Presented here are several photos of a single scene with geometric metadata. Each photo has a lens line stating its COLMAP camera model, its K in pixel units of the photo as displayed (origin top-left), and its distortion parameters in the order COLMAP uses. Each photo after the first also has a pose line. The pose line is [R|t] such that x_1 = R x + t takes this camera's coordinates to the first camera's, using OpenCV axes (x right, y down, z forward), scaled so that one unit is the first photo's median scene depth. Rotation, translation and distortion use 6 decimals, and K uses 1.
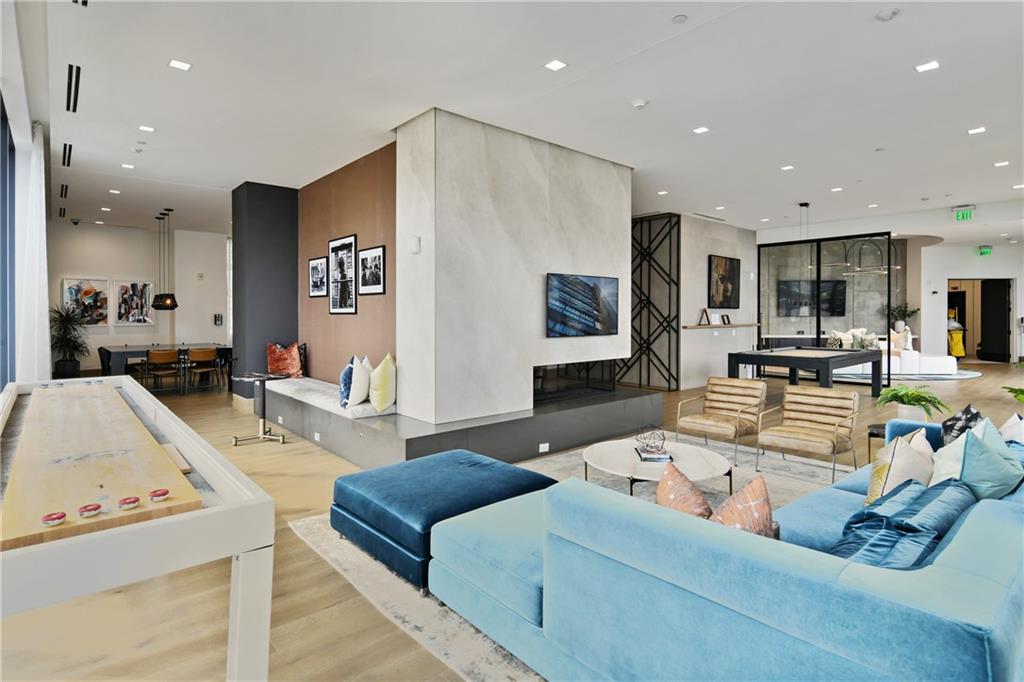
lens RADIAL K [[522.3, 0, 521.4], [0, 522.3, 316.8], [0, 0, 1]] dist [0.004918, 0.002393]
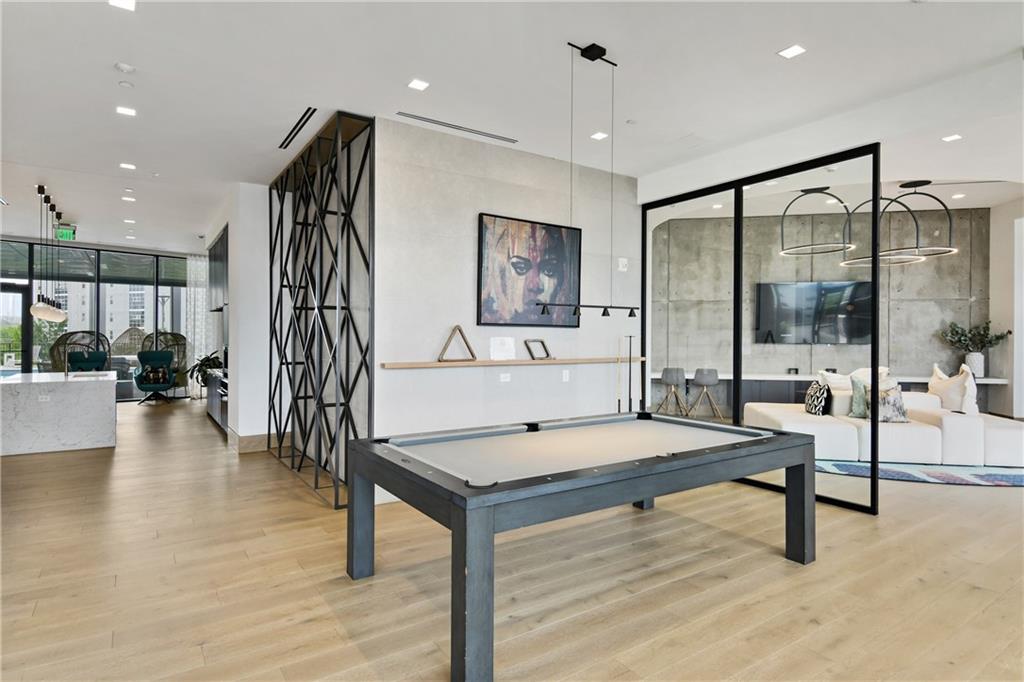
lens RADIAL K [[550.1, 0, 507.1], [0, 550.1, 341.0], [0, 0, 1]] dist [-0.008728, 0.000842]
pose [[0.989230, 0.003565, -0.146327, 0.317062], [-0.004079, 0.999987, -0.003213, -0.000550], [0.146313, 0.003776, 0.989231, 0.351552]]
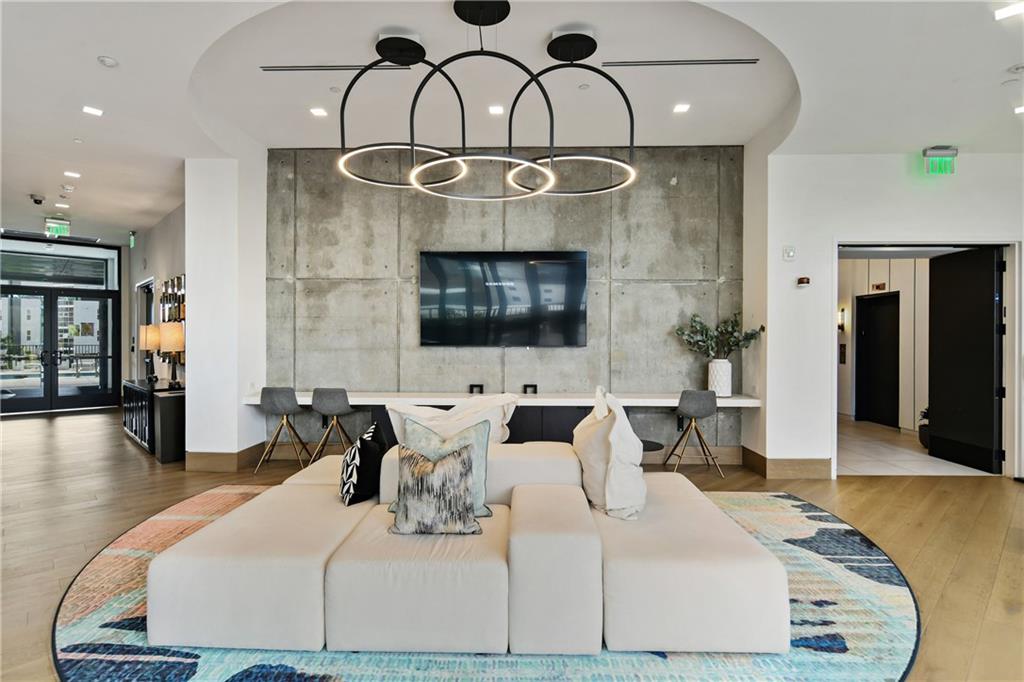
lens RADIAL K [[522.3, 0, 515.1], [0, 522.3, 341.2], [0, 0, 1]] dist [0.004918, 0.002393]
pose [[0.999196, 0.002103, 0.040045, 0.572499], [-0.002093, 0.999998, -0.000311, -0.004736], [-0.040046, 0.000226, 0.999198, 0.644983]]
